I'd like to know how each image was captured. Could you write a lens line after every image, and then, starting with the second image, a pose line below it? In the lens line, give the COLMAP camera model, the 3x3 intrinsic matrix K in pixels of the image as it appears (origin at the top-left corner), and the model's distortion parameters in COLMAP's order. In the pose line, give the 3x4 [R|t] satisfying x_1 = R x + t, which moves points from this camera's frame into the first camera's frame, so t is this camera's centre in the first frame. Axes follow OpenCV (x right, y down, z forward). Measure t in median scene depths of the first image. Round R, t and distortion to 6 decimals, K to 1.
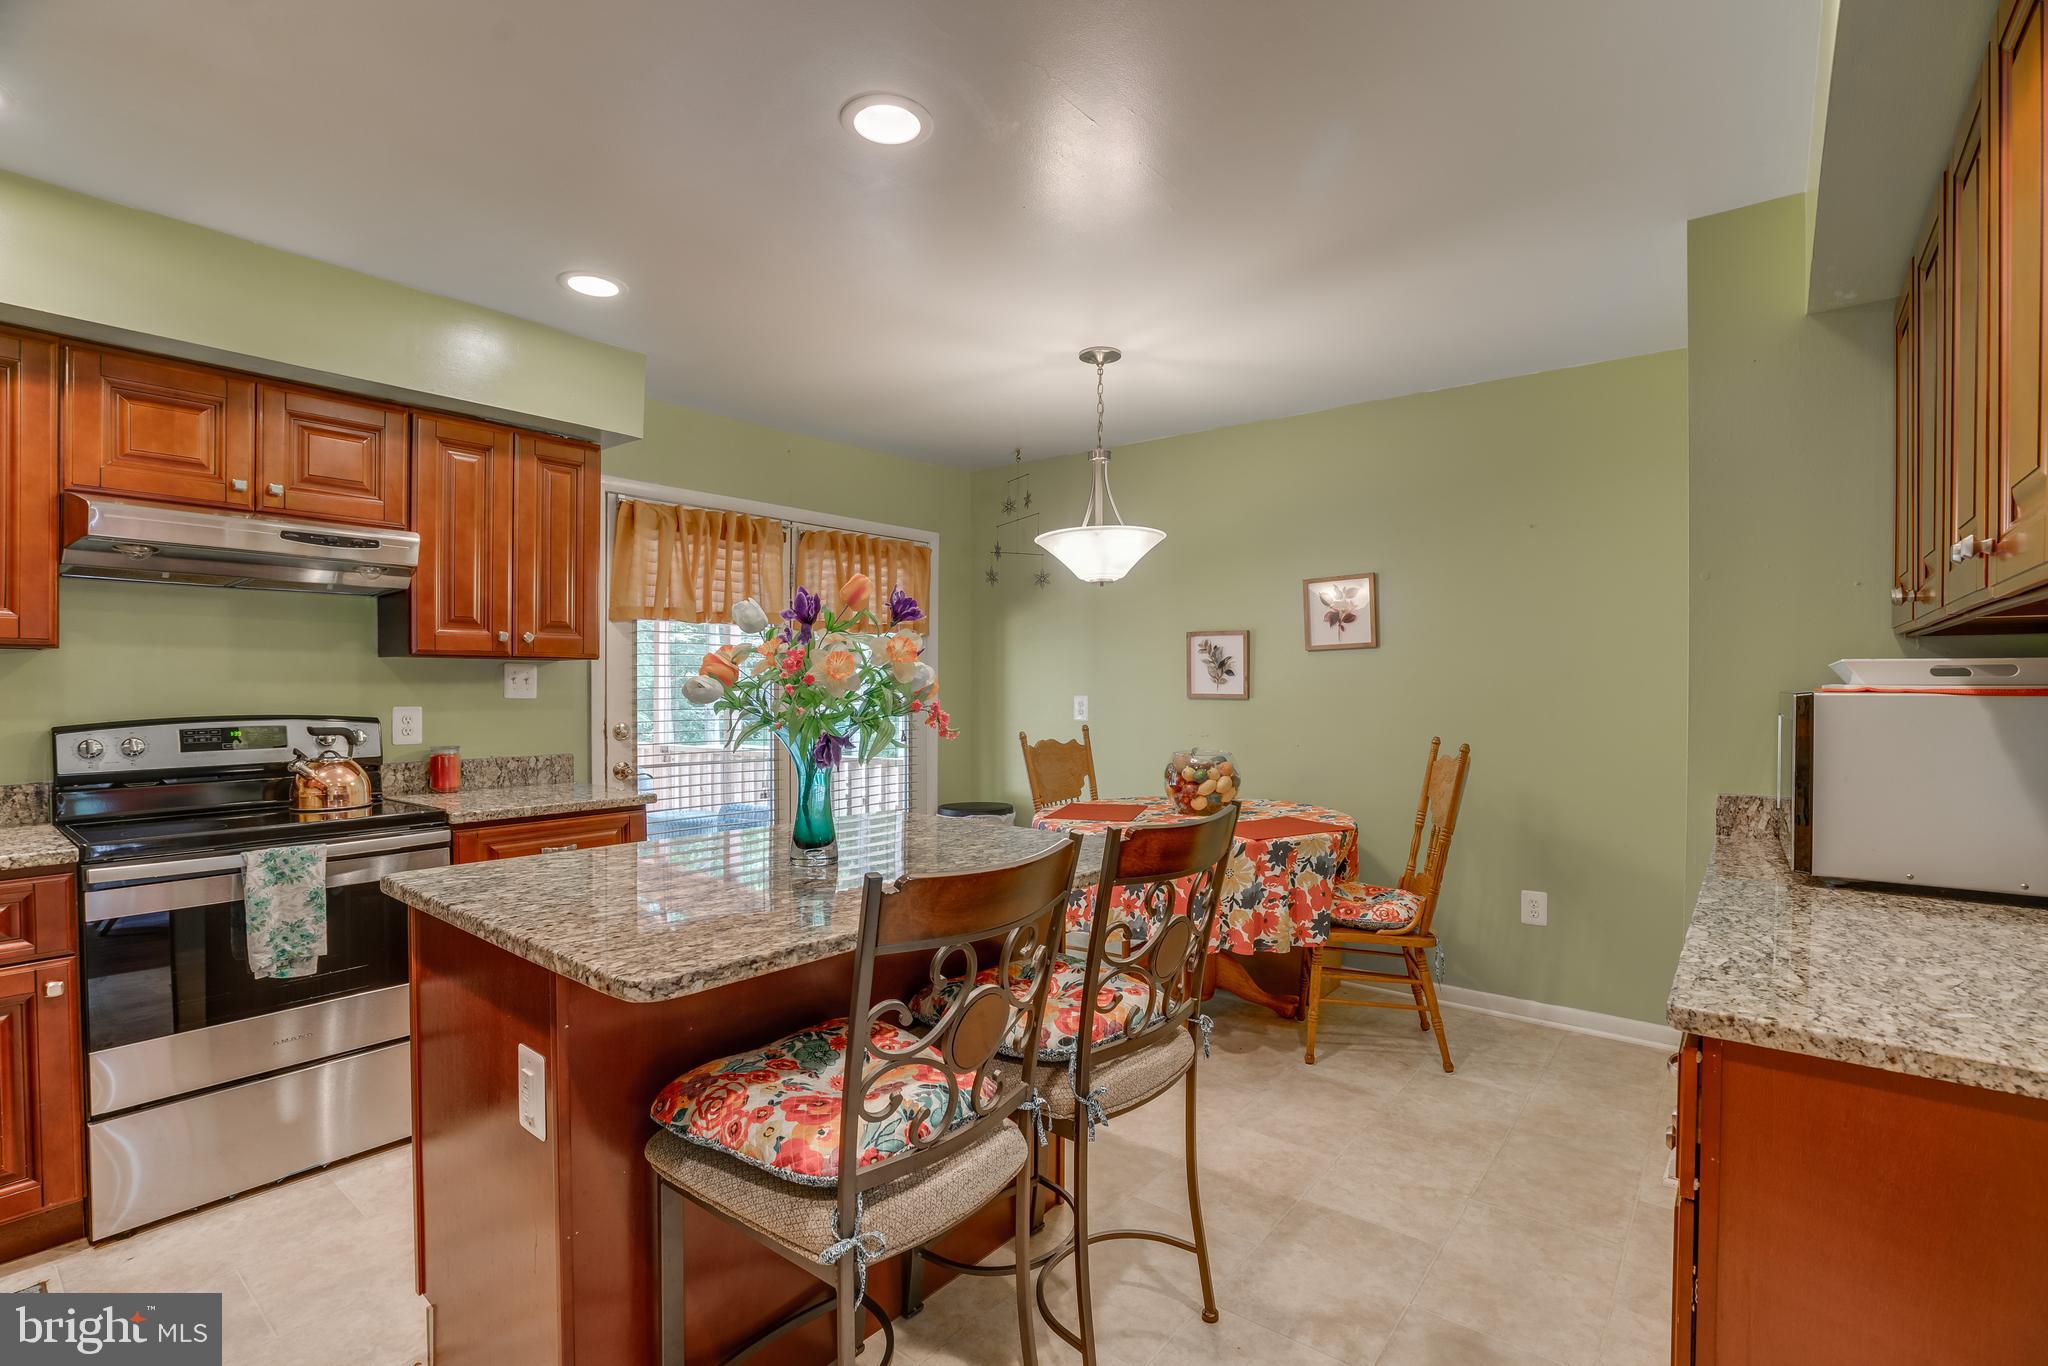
lens RADIAL K [[931.9, 0, 1018.1], [0, 931.9, 692.2], [0, 0, 1]] dist [-0.045165, 0.000433]
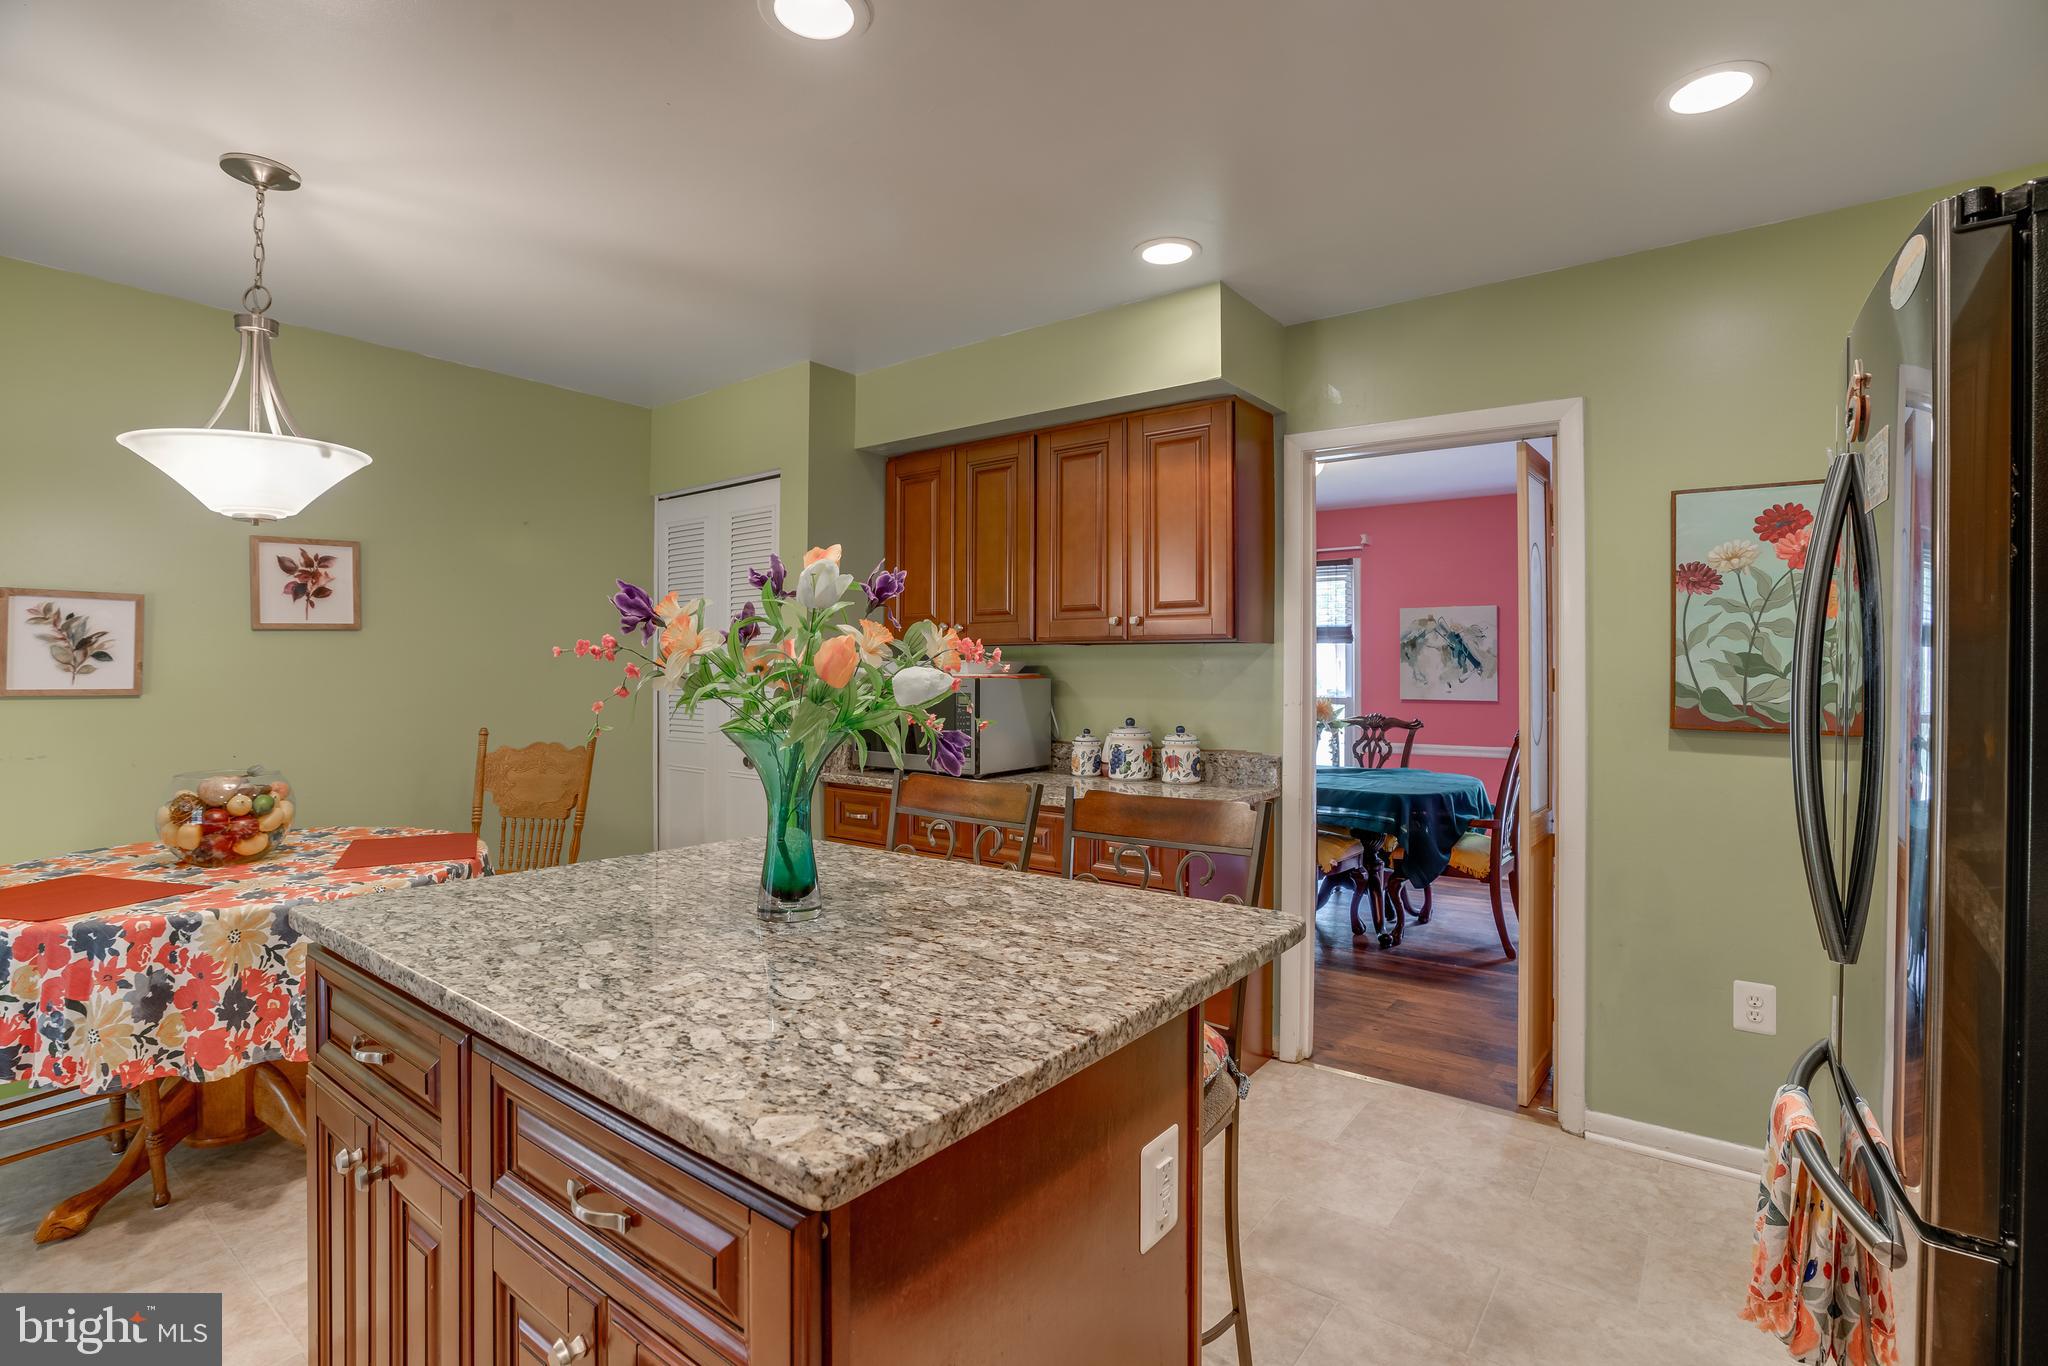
lens RADIAL K [[934.8, 0, 1062.9], [0, 934.8, 675.9], [0, 0, 1]] dist [-0.050219, 0.000033]
pose [[-0.024024, -0.006947, 0.999687, -0.456503], [0.009138, 0.999933, 0.007169, -0.006162], [-0.999670, 0.009308, -0.023958, 0.375026]]
